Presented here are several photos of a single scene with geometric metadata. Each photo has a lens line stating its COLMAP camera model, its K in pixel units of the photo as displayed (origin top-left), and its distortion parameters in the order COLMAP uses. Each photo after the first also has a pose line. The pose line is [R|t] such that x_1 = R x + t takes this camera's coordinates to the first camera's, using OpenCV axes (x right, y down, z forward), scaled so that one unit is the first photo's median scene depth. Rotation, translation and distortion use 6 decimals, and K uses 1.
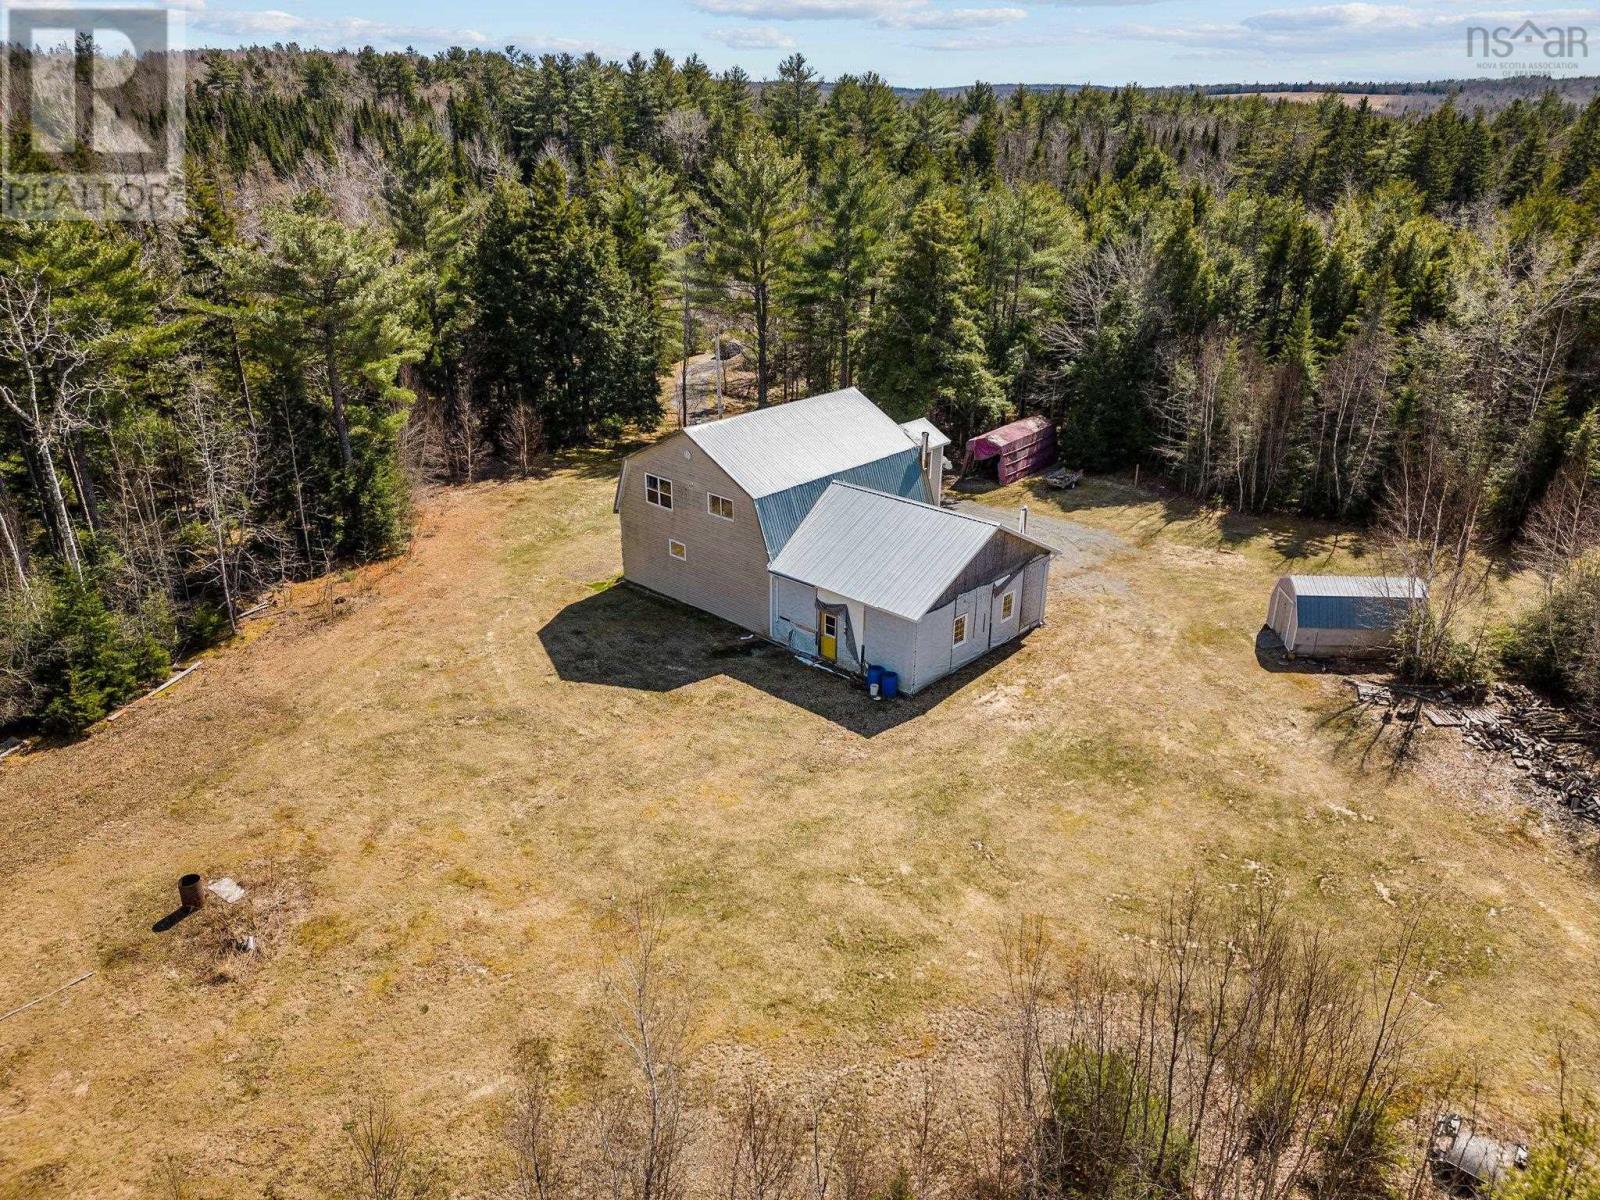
lens RADIAL K [[1122.2, 0, 802.0], [0, 1122.2, 595.9], [0, 0, 1]] dist [0.046112, -0.047210]
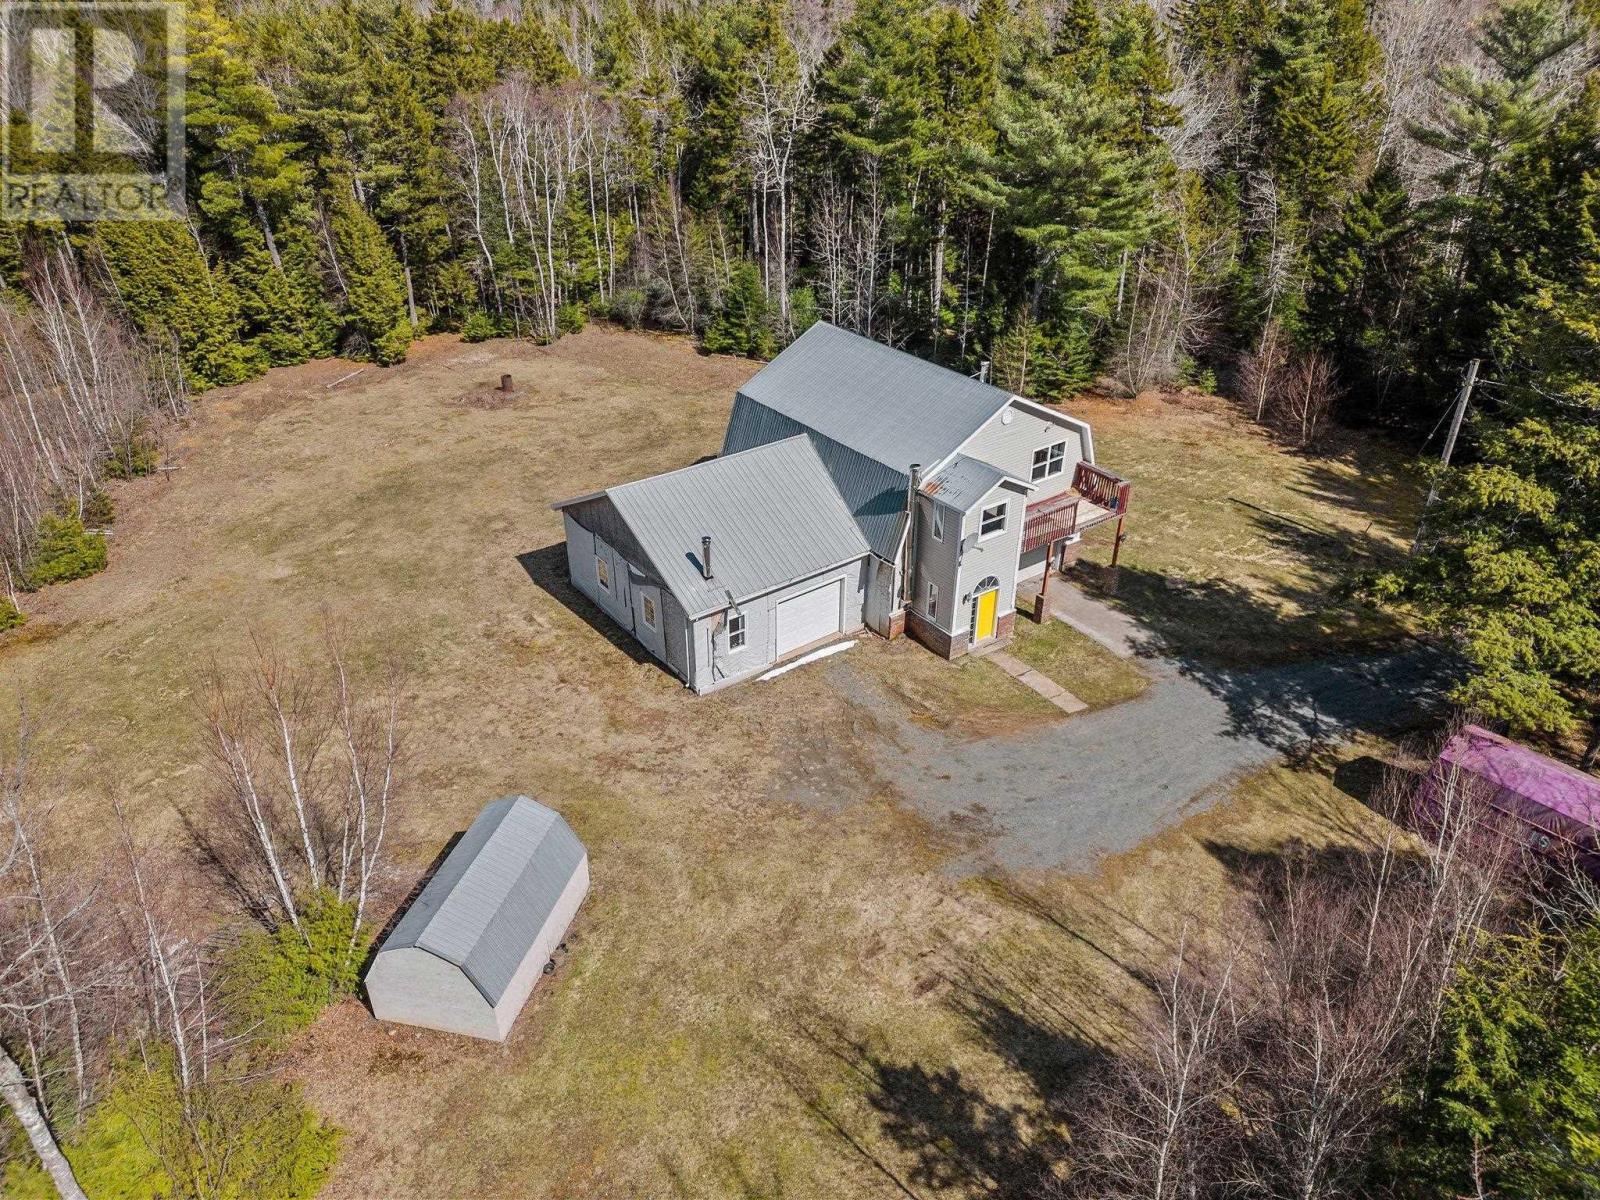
lens RADIAL K [[1122.2, 0, 790.6], [0, 1122.2, 617.5], [0, 0, 1]] dist [0.046112, -0.047210]
pose [[-0.176402, 0.509844, -0.841987, 0.861516], [-0.388683, 0.749807, 0.535458, -0.470882], [0.904327, 0.421722, 0.065900, 1.030255]]
